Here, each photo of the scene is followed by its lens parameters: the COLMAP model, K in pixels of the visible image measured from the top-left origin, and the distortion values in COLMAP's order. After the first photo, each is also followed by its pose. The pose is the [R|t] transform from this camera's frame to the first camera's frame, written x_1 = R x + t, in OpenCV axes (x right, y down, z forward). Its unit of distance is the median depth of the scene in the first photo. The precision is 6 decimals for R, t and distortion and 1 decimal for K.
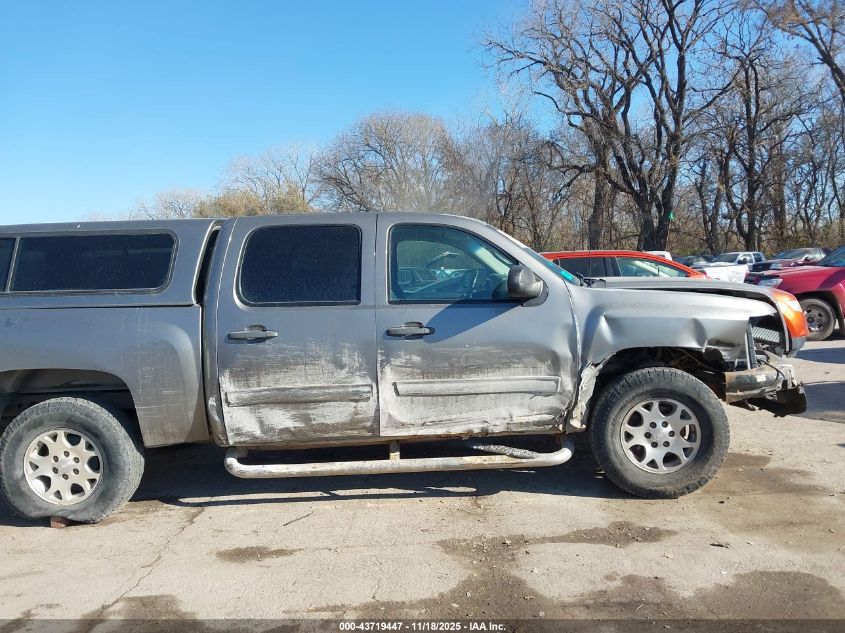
lens RADIAL K [[602.9, 0, 422.5], [0, 602.9, 316.5], [0, 0, 1]] dist [0.058007, -0.093331]
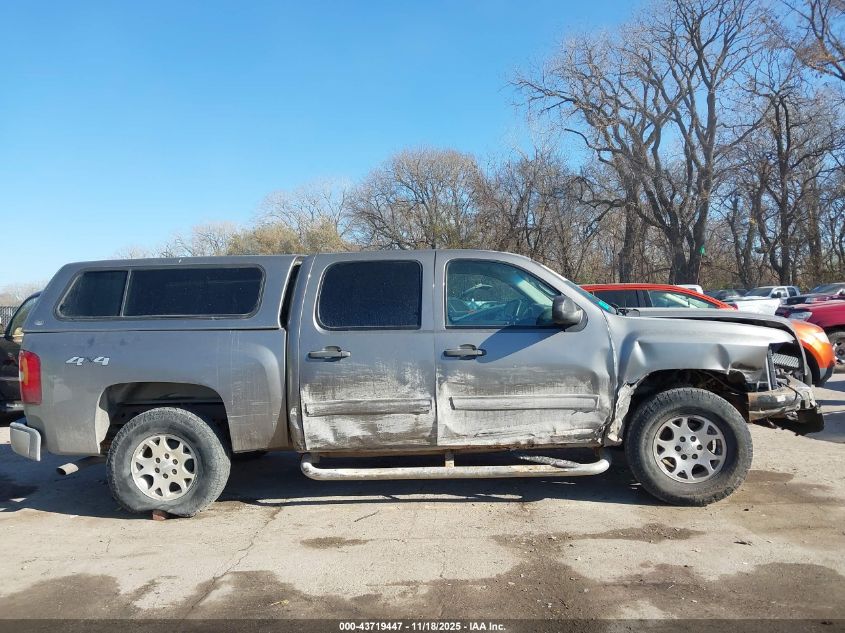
lens RADIAL K [[602.9, 0, 422.5], [0, 602.9, 316.5], [0, 0, 1]] dist [0.058007, -0.093331]
pose [[0.998864, 0.007561, -0.047052, -0.046457], [-0.010044, 0.998557, -0.052761, 0.016374], [0.046585, 0.053174, 0.997498, -0.145332]]
